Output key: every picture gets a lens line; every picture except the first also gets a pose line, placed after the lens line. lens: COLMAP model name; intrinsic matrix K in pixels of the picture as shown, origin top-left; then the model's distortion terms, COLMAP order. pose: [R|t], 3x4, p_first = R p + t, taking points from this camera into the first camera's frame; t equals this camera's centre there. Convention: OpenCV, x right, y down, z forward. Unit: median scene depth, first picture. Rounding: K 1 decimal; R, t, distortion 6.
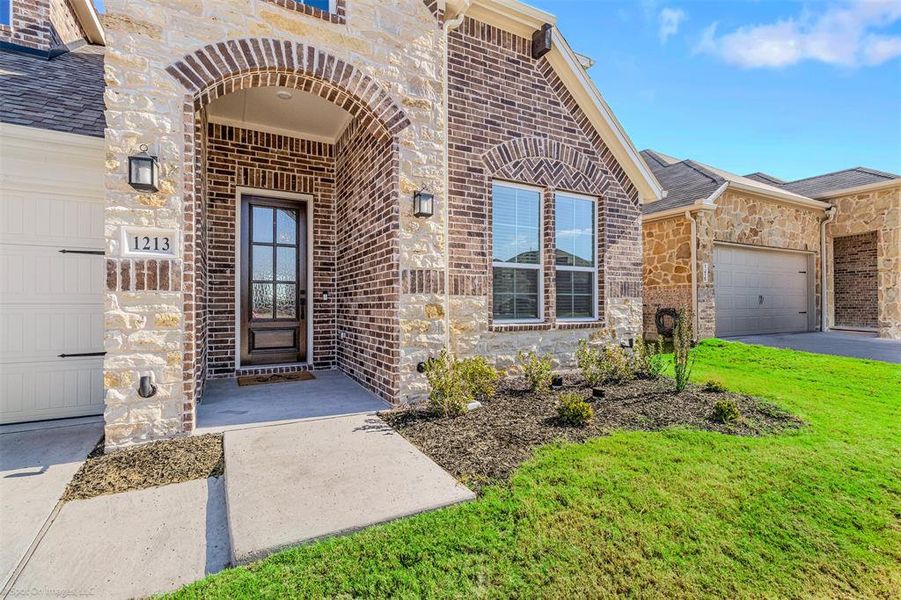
lens RADIAL K [[420.3, 0, 458.3], [0, 420.3, 302.1], [0, 0, 1]] dist [0.001359, 0.000499]
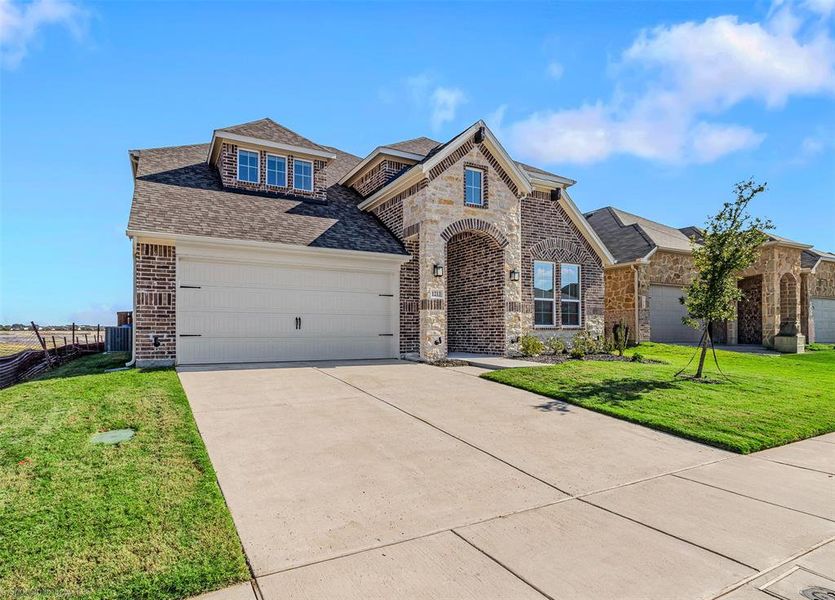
lens RADIAL K [[447.6, 0, 396.4], [0, 447.6, 328.7], [0, 0, 1]] dist [0.006213, 0.002068]
pose [[0.999645, 0.000776, -0.026650, -0.576709], [-0.000919, 0.999985, -0.005340, 0.078372], [0.026646, 0.005363, 0.999631, -1.355867]]
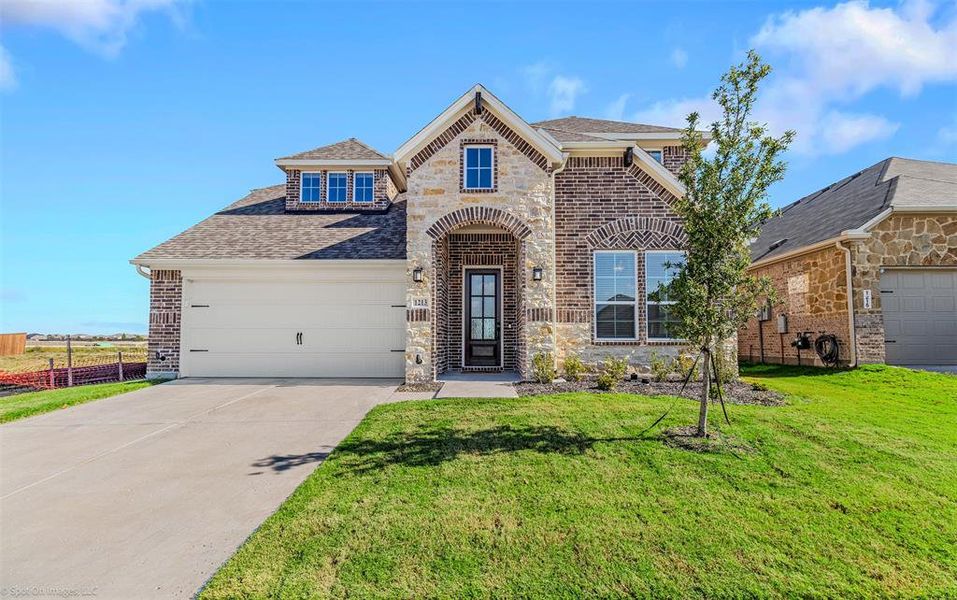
lens RADIAL K [[442.2, 0, 486.5], [0, 442.2, 322.9], [0, 0, 1]] dist [0.009433, 0.000644]
pose [[0.871410, -0.018866, -0.490192, 0.555605], [-0.000138, 0.999251, -0.038704, 0.051618], [0.490555, 0.033795, 0.870755, -0.676389]]
